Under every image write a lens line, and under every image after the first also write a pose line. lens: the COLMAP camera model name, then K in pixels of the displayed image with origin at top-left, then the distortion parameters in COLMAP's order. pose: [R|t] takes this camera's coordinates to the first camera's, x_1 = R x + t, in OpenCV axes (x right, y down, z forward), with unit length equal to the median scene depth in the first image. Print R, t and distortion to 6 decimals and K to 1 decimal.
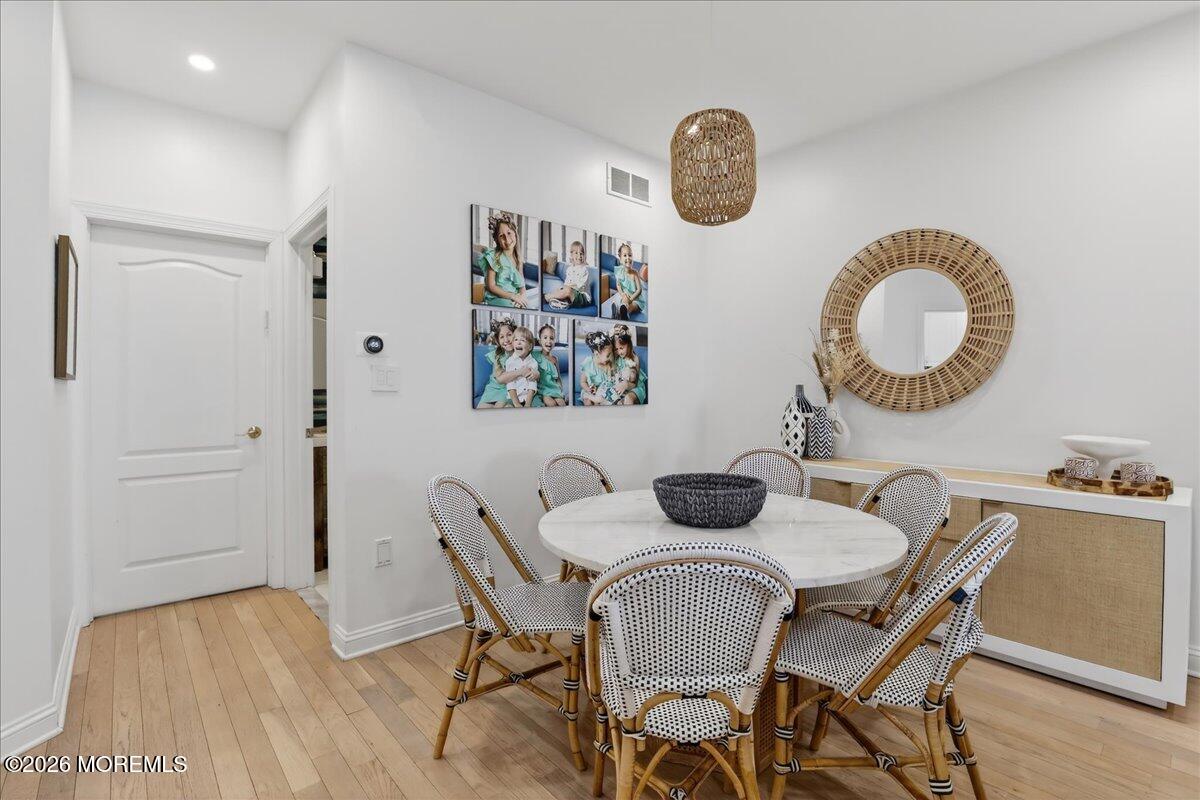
lens RADIAL K [[552.1, 0, 601.5], [0, 552.1, 394.7], [0, 0, 1]] dist [-0.032883, 0.003796]
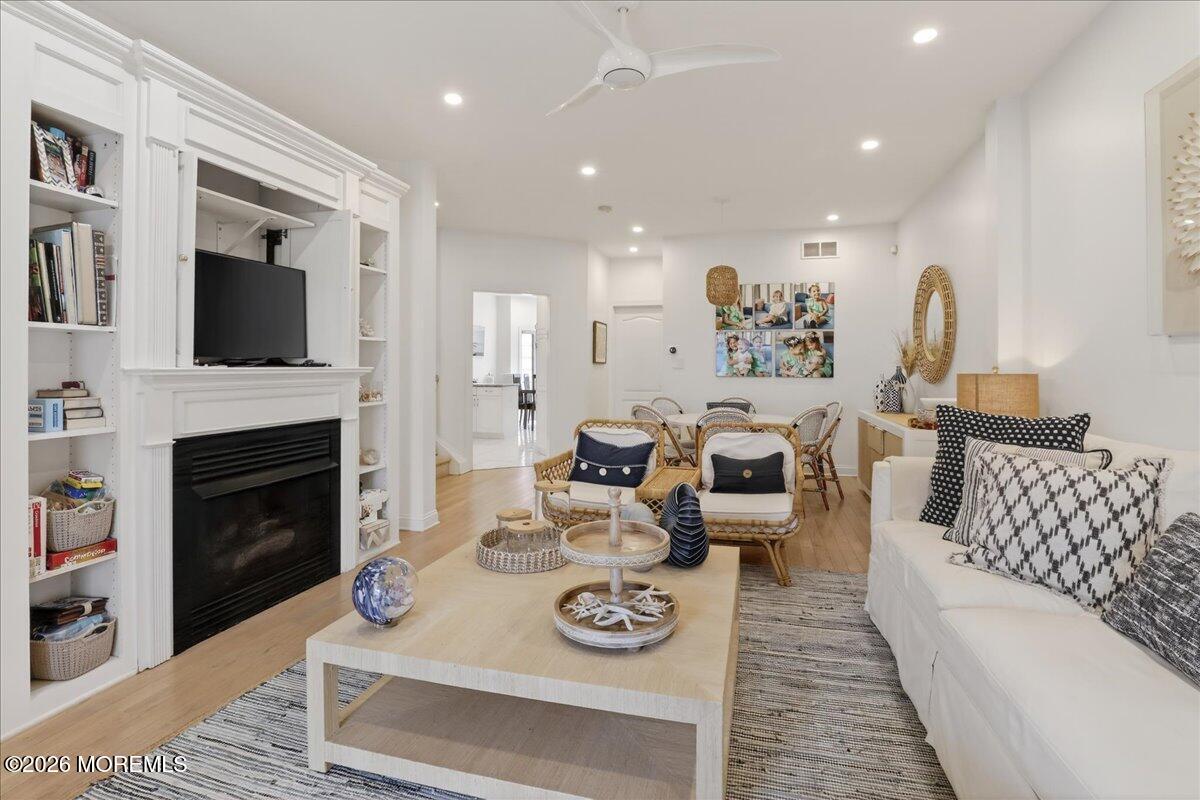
lens RADIAL K [[552.1, 0, 599.7], [0, 552.1, 368.3], [0, 0, 1]] dist [-0.032883, 0.003796]
pose [[0.547852, 0.006665, -0.836548, 1.180897], [-0.016057, 0.999868, -0.002550, 0.005365], [0.836421, 0.014829, 0.547887, -0.539294]]
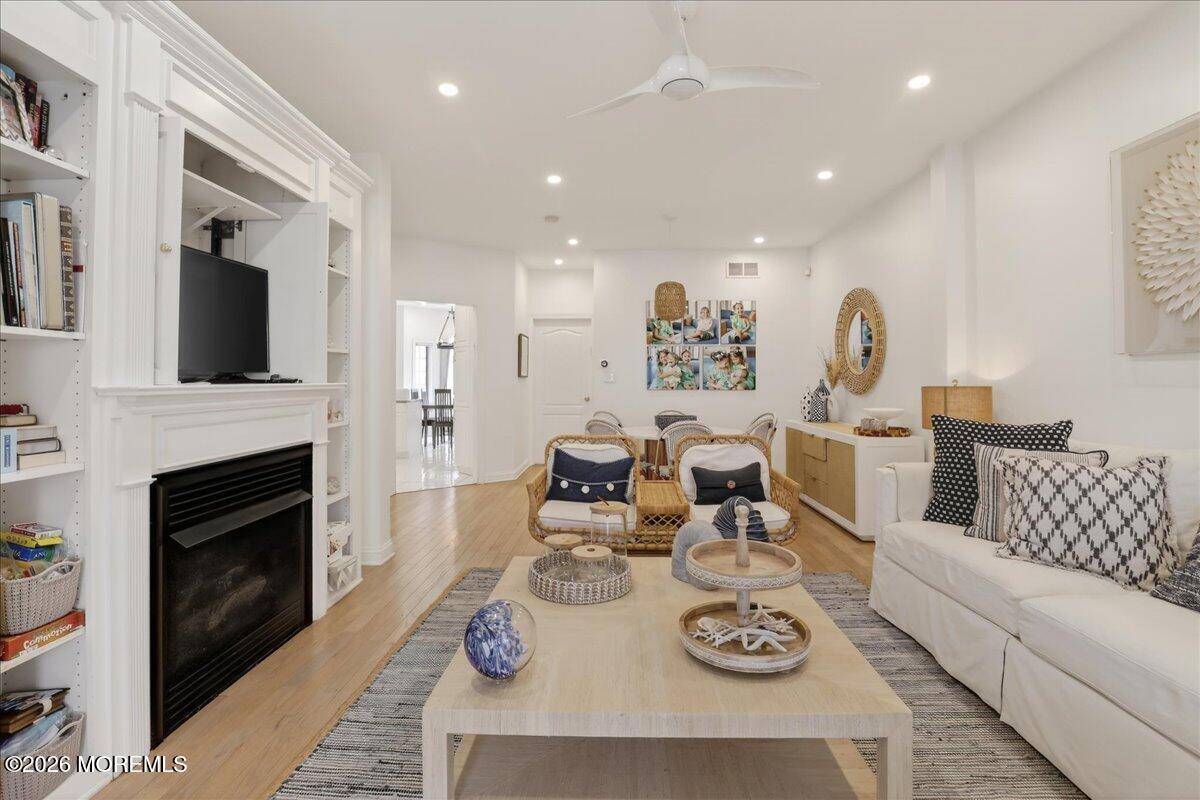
lens RADIAL K [[552.1, 0, 607.0], [0, 552.1, 376.8], [0, 0, 1]] dist [-0.032883, 0.003796]
pose [[0.723953, -0.001556, -0.689847, 1.046680], [-0.010979, 0.999845, -0.013777, 0.005227], [0.689761, 0.017548, 0.723824, -0.664078]]
